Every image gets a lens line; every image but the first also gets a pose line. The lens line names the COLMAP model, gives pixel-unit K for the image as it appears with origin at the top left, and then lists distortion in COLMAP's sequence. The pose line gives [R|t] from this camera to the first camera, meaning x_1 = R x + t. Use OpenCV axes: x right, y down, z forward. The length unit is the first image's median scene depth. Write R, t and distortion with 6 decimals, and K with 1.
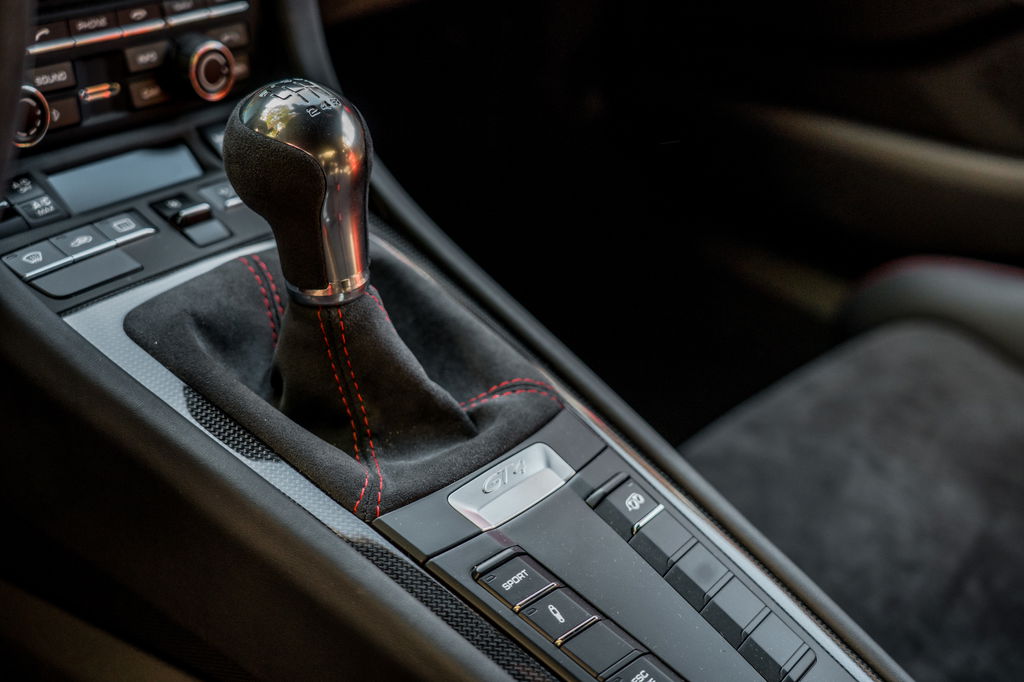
lens RADIAL K [[1763.4, 0, 512.0], [0, 1763.4, 341.0], [0, 0, 1]] dist [0.403091, 0.011734]
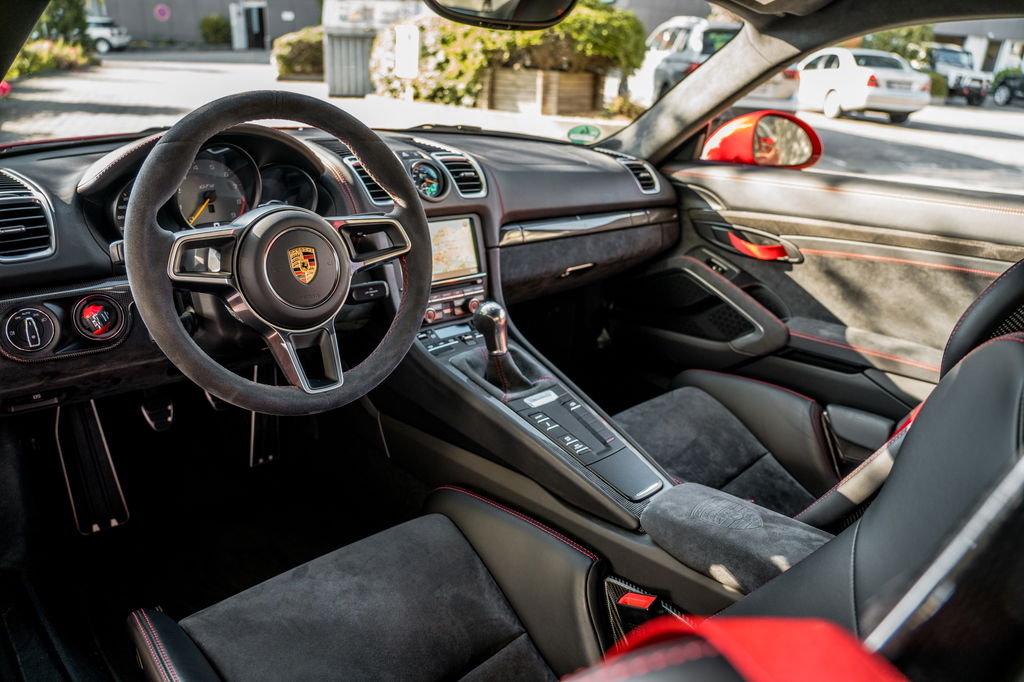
lens RADIAL K [[707.0, 0, 512.0], [0, 707.0, 341.0], [0, 0, 1]] dist [-0.131349, 0.071027]
pose [[0.988531, -0.017368, -0.150016, 0.165679], [-0.007044, 0.986981, -0.160684, 0.196323], [0.150854, 0.159898, 0.975539, -0.563803]]
